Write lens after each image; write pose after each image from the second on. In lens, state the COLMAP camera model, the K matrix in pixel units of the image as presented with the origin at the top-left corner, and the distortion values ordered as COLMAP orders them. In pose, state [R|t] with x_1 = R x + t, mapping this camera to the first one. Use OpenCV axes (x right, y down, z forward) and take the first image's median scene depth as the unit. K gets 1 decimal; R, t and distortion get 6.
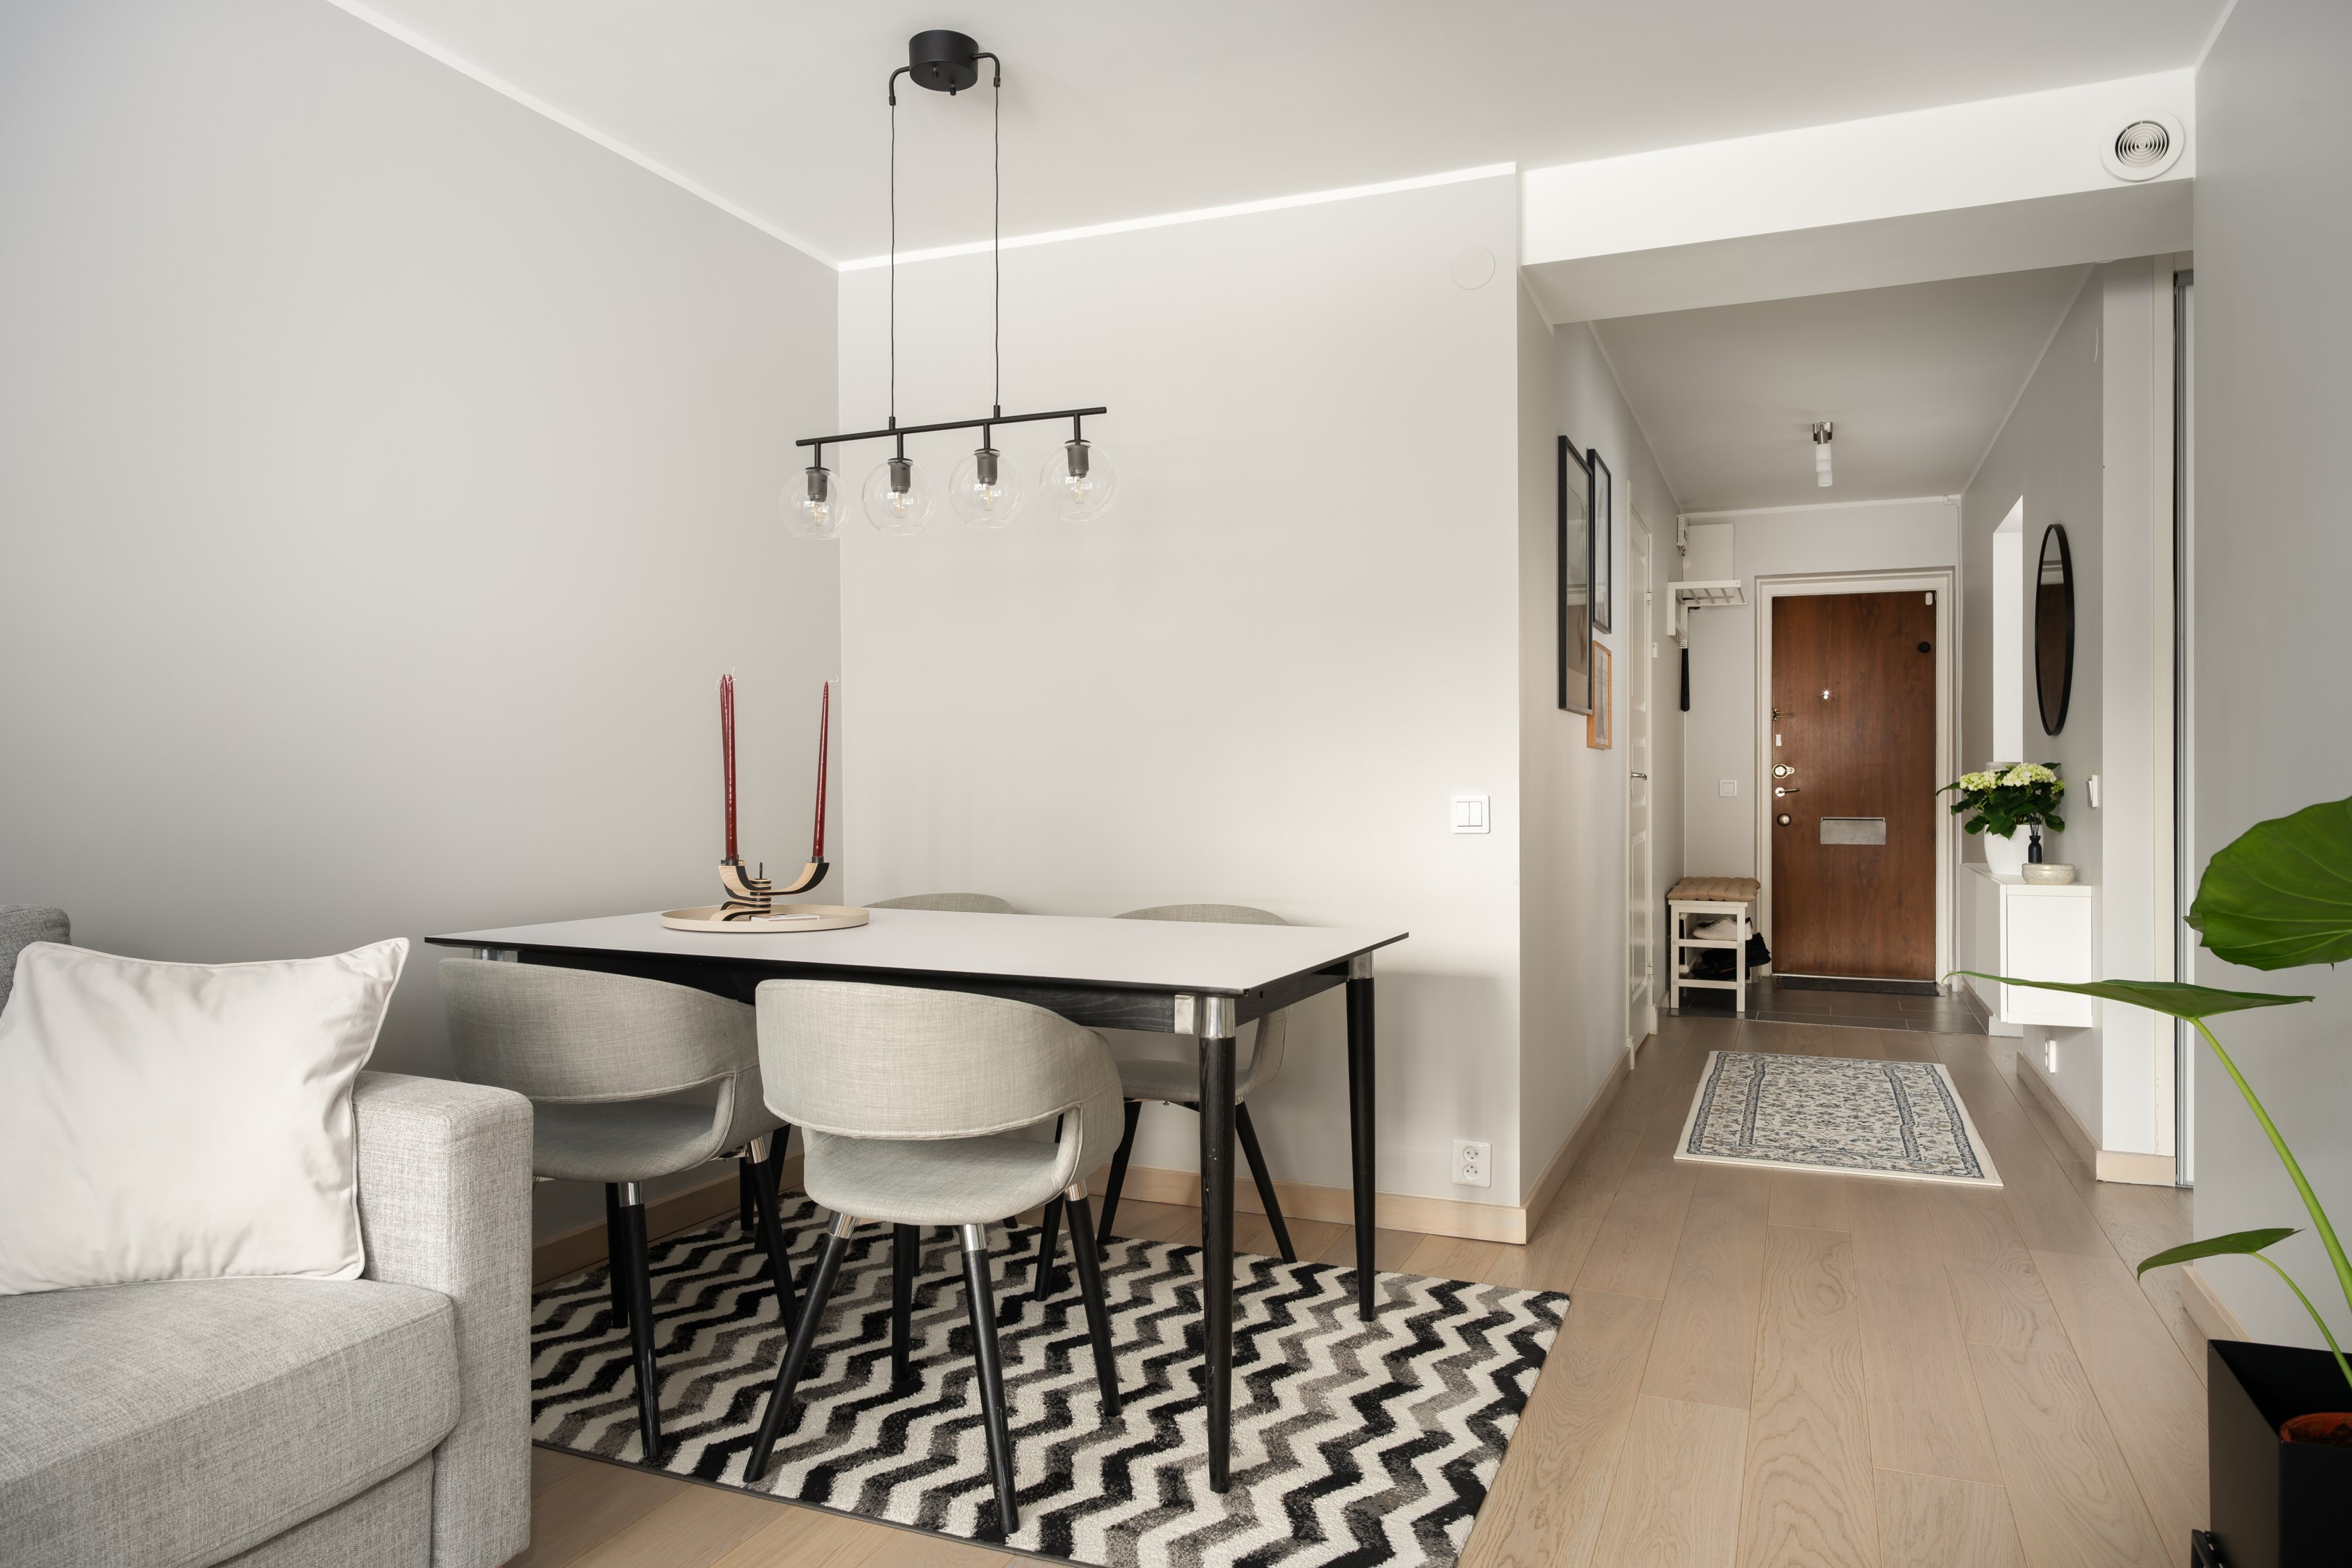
lens RADIAL K [[1551.8, 0, 1176.0], [0, 1551.8, 784.0], [0, 0, 1]] dist [-0.002015, 0.001640]
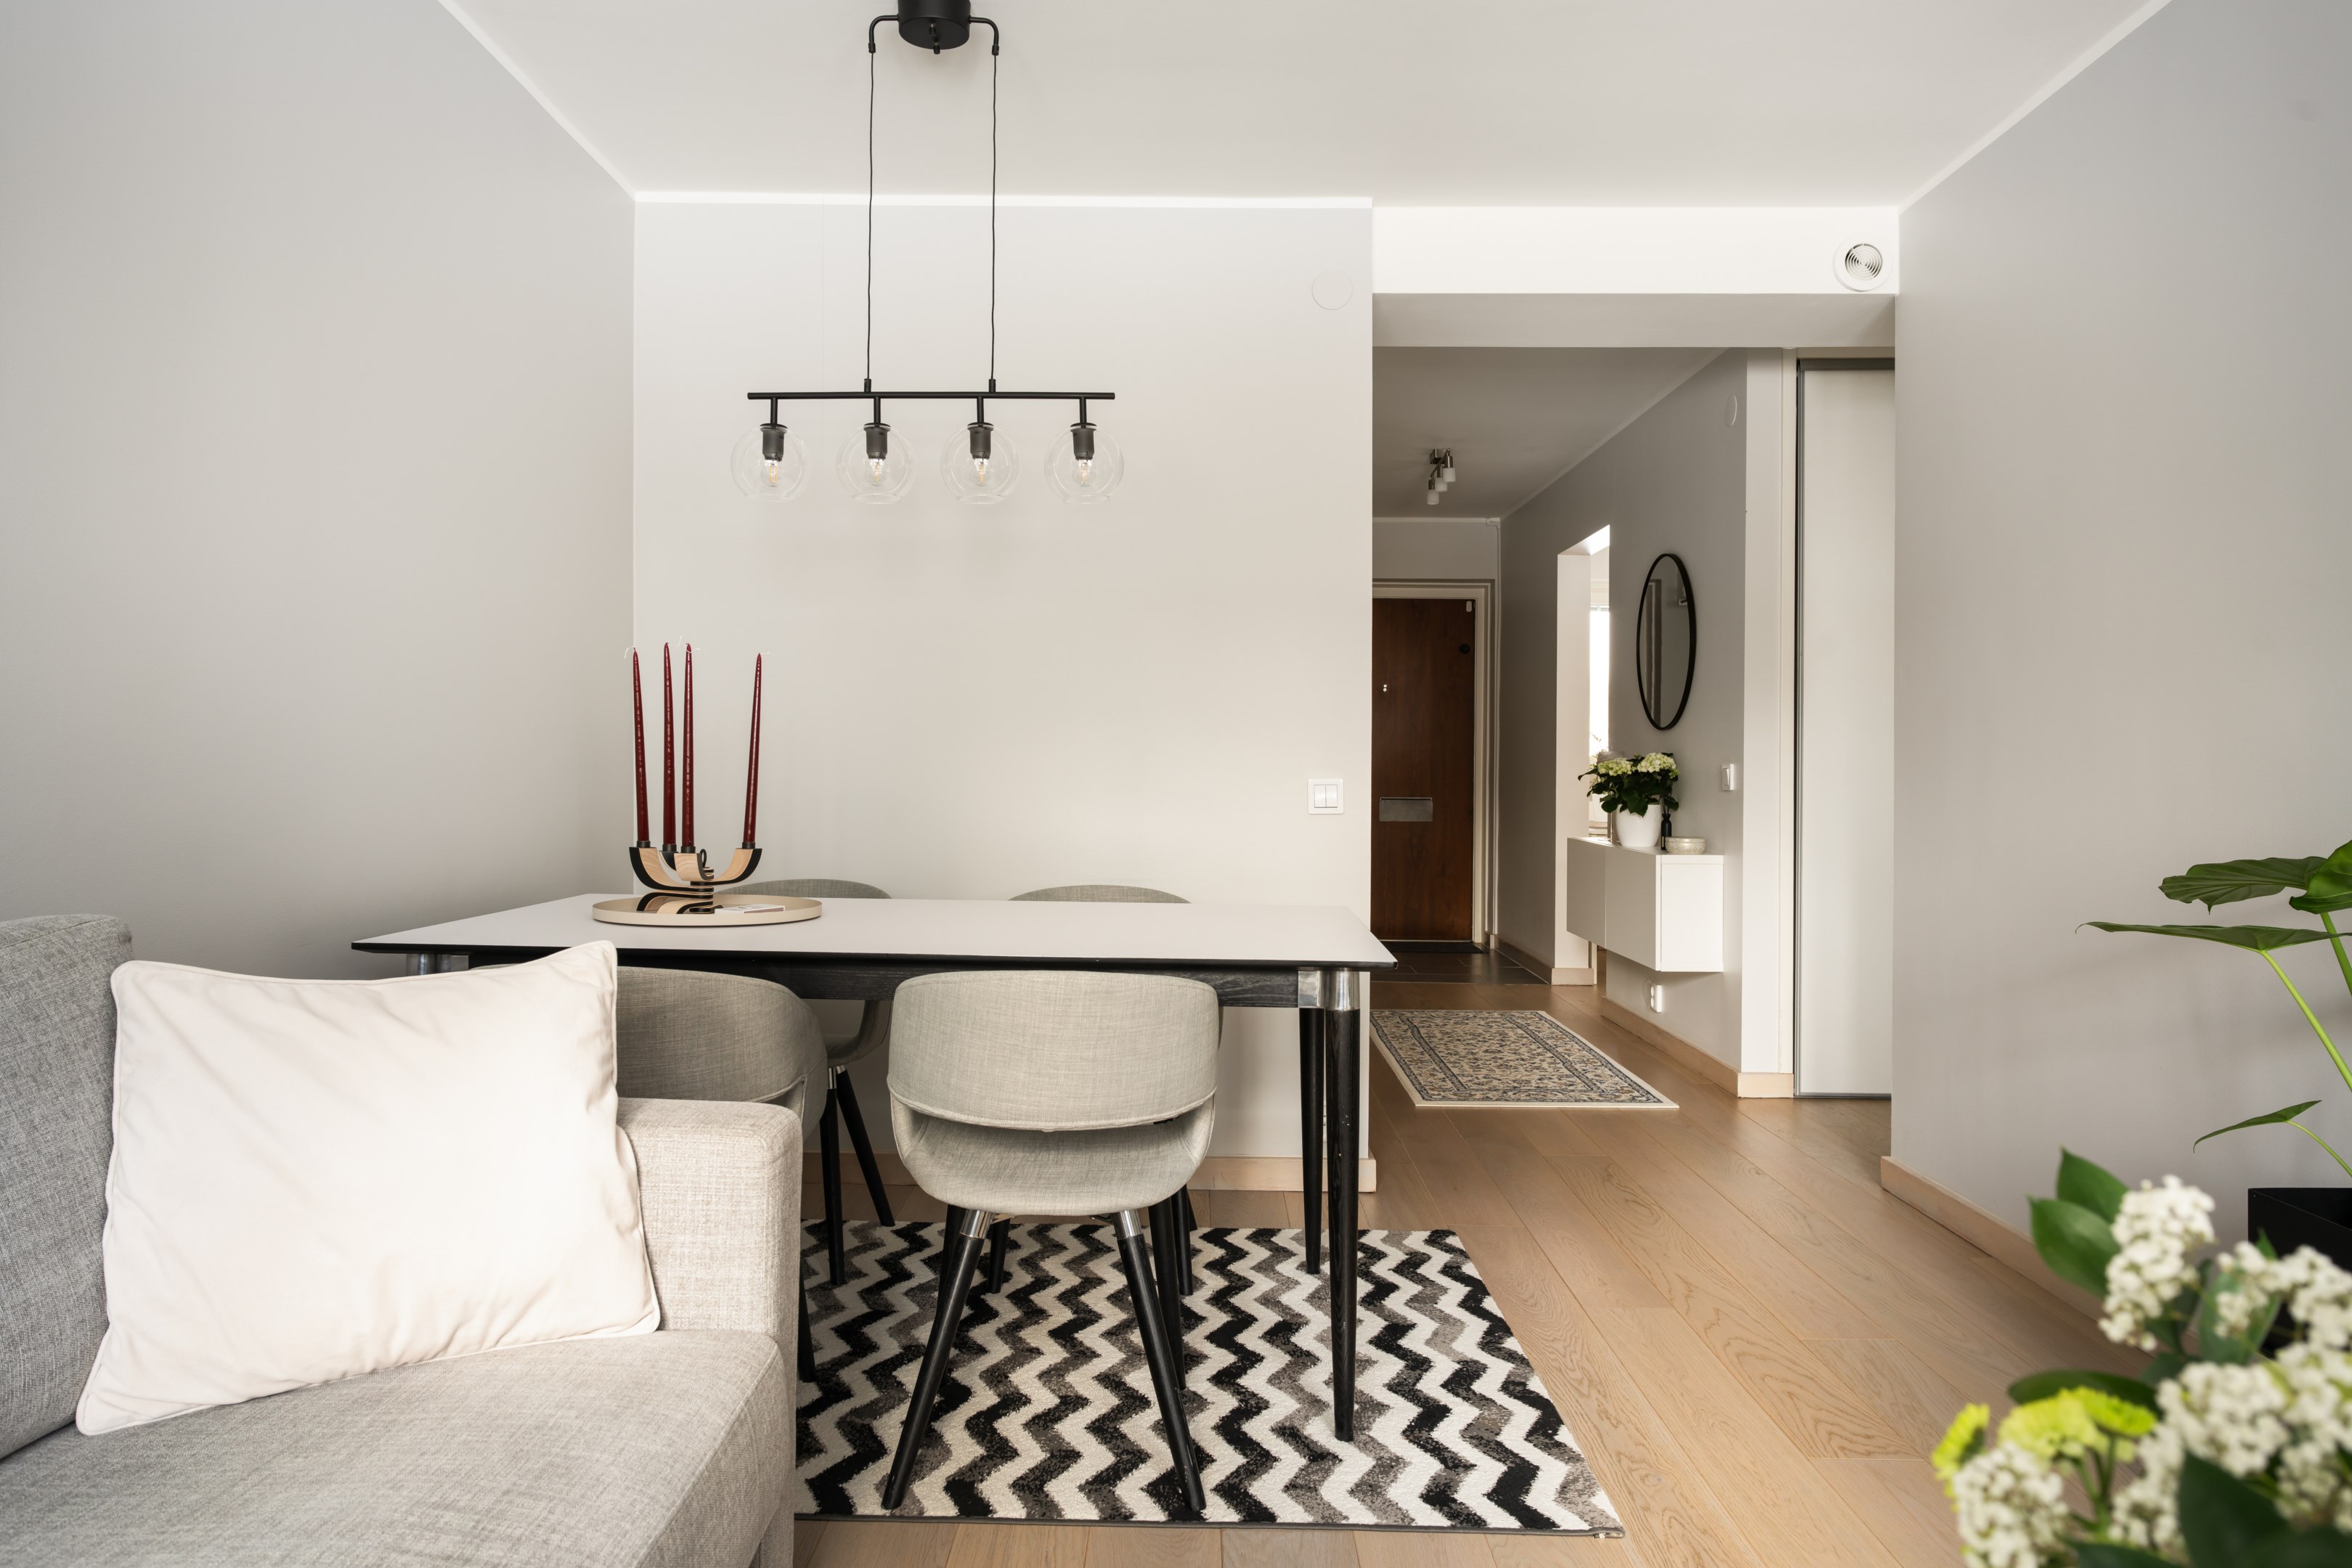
lens RADIAL K [[1550.1, 0, 1178.1], [0, 1550.1, 755.6], [0, 0, 1]] dist [-0.003679, 0.000386]
pose [[0.927727, 0.010406, 0.373114, -0.368312], [-0.008894, 0.999944, -0.005774, -0.001953], [-0.373153, 0.002039, 0.927768, 0.049549]]
